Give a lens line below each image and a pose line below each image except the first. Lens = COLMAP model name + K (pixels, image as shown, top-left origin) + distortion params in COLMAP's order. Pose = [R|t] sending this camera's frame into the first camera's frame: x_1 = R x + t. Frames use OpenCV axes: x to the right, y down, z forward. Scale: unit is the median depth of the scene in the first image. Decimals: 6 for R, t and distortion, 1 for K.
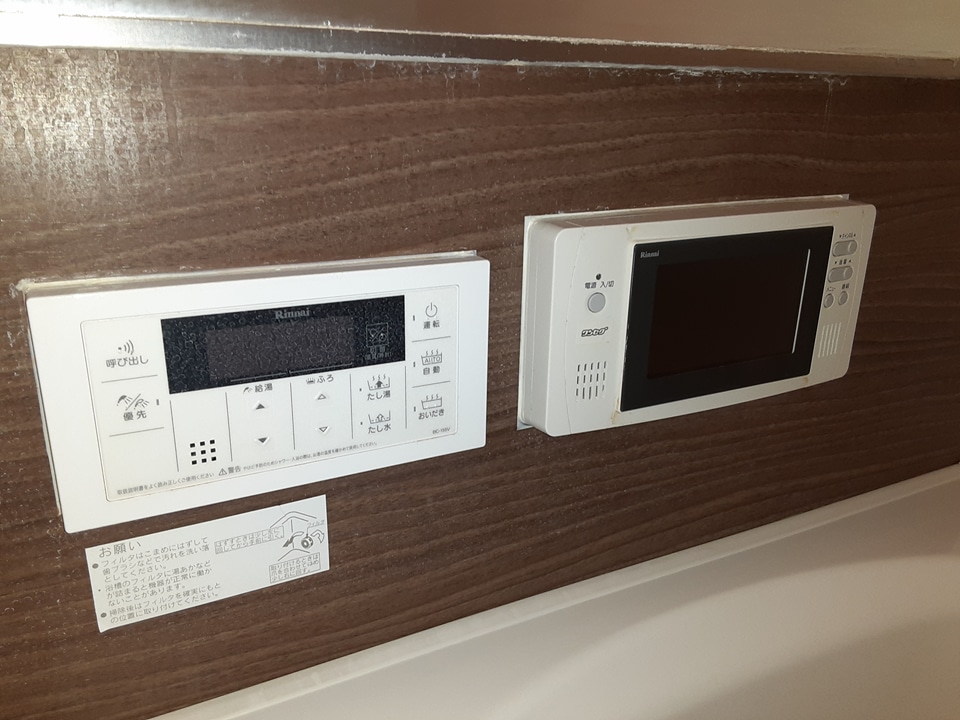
lens RADIAL K [[769.4, 0, 473.7], [0, 769.4, 362.7], [0, 0, 1]] dist [0.124122, -0.194429]
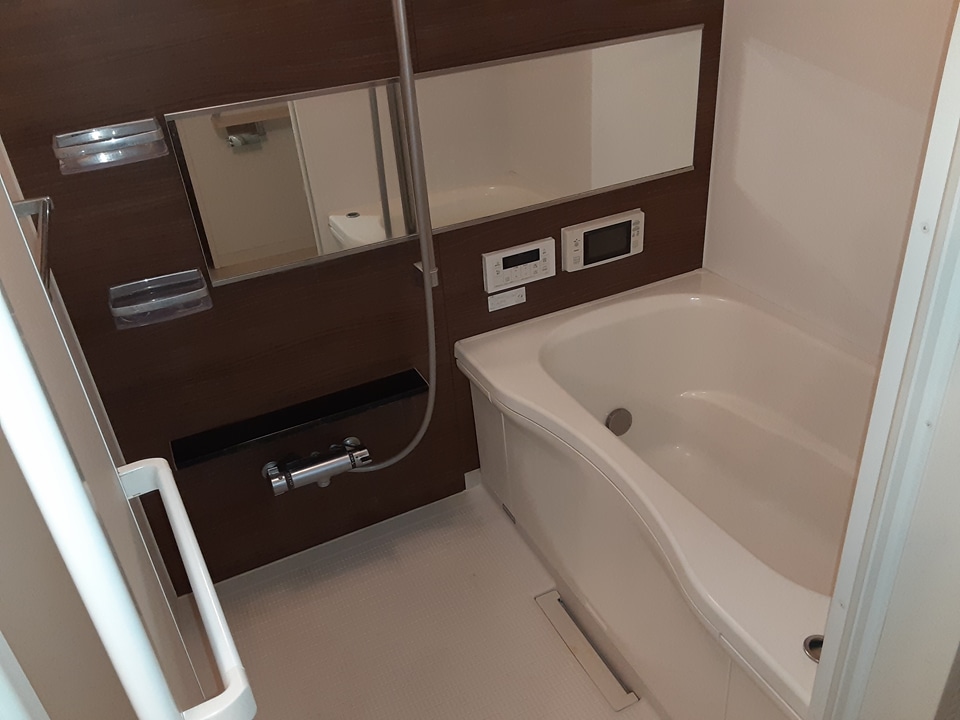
lens RADIAL K [[769.4, 0, 473.7], [0, 769.4, 362.7], [0, 0, 1]] dist [0.124122, -0.194429]
pose [[0.994923, -0.055369, -0.084033, -0.122913], [0.072123, 0.974670, 0.211699, -0.435185], [0.070183, -0.216685, 0.973715, -4.029597]]
